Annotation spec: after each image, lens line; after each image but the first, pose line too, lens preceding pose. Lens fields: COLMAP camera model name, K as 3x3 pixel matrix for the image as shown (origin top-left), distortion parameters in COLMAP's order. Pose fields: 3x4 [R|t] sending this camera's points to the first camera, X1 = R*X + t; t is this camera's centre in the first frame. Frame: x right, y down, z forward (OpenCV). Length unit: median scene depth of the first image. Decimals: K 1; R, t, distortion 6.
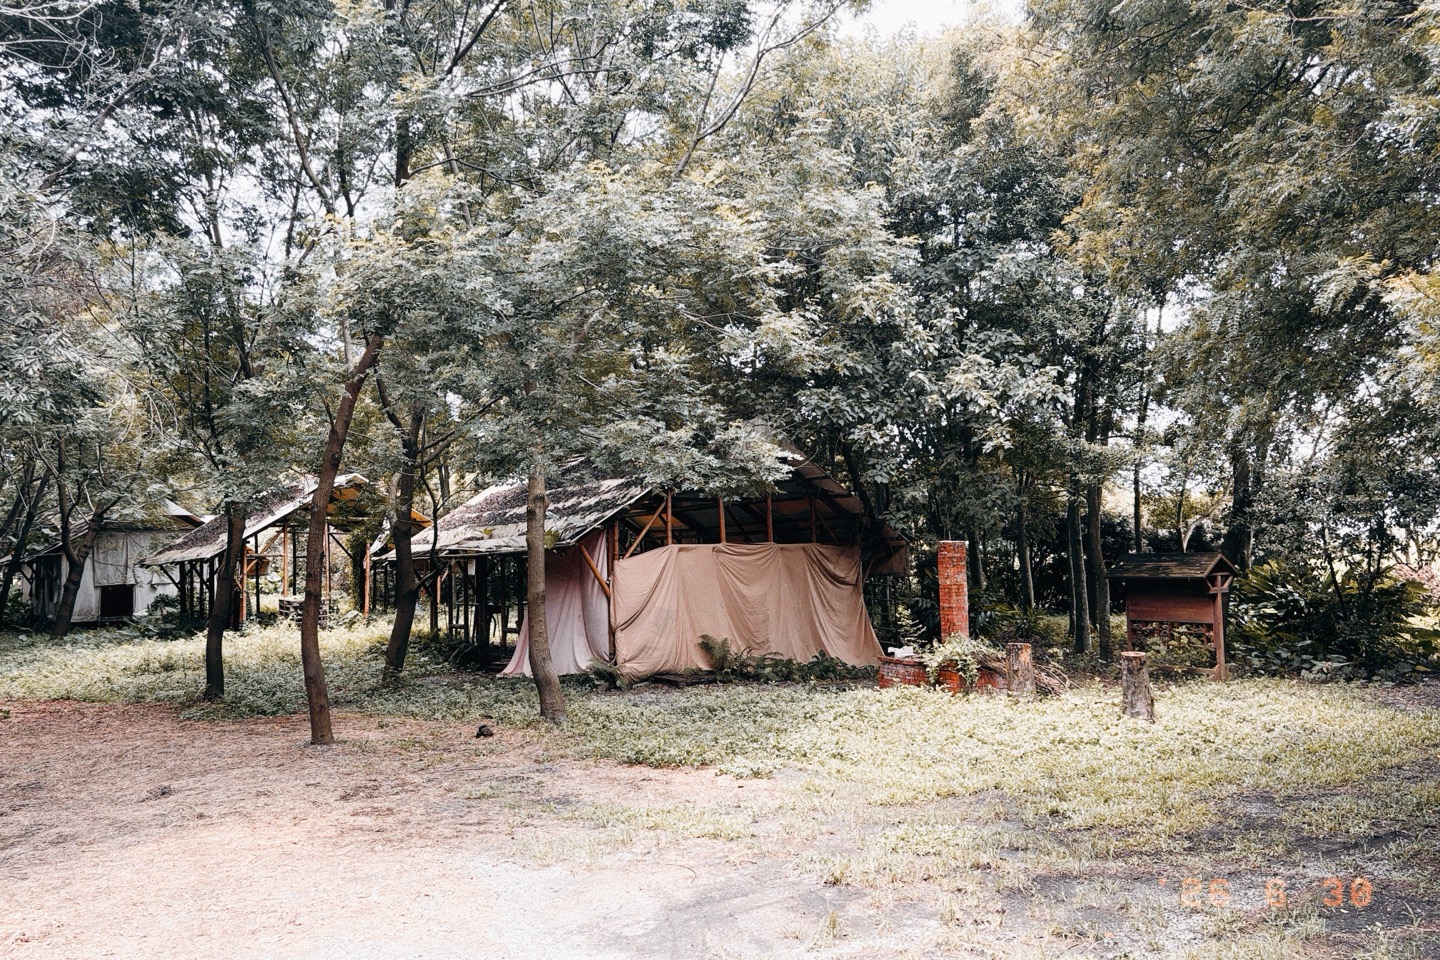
lens RADIAL K [[1062.4, 0, 720.0], [0, 1062.4, 480.0], [0, 0, 1]] dist [0.003558, -0.000670]
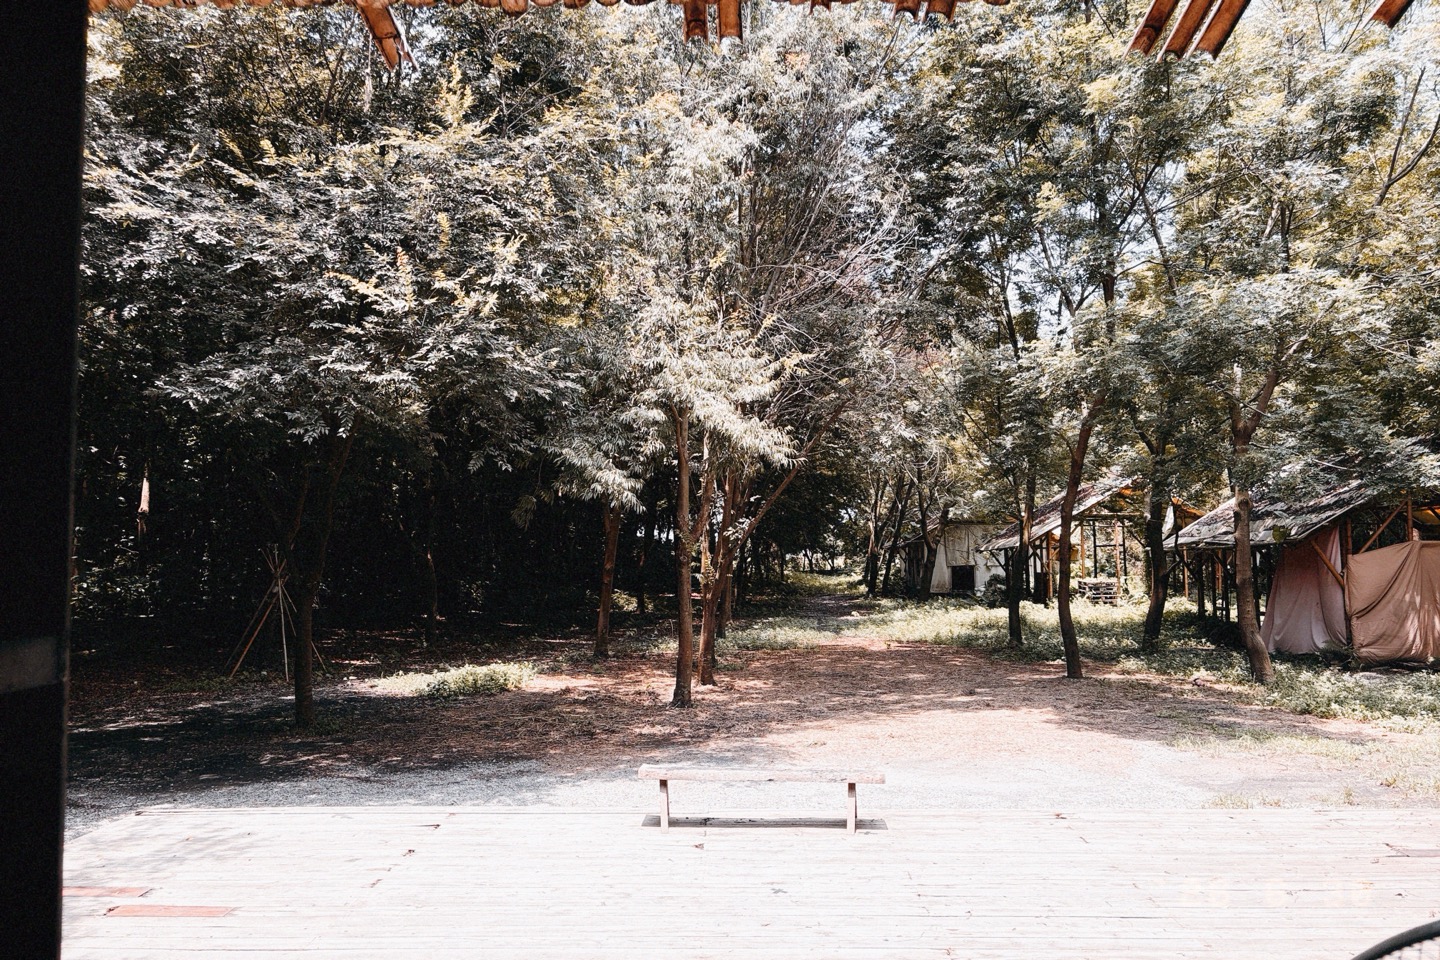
lens RADIAL K [[1107.1, 0, 720.0], [0, 1107.1, 480.0], [0, 0, 1]] dist [0.075262, -0.002865]
pose [[0.734611, -0.027959, -0.677912, 0.186232], [0.037973, 0.999279, -0.000063, -0.022237], [0.677425, -0.025696, 0.735143, -0.259877]]
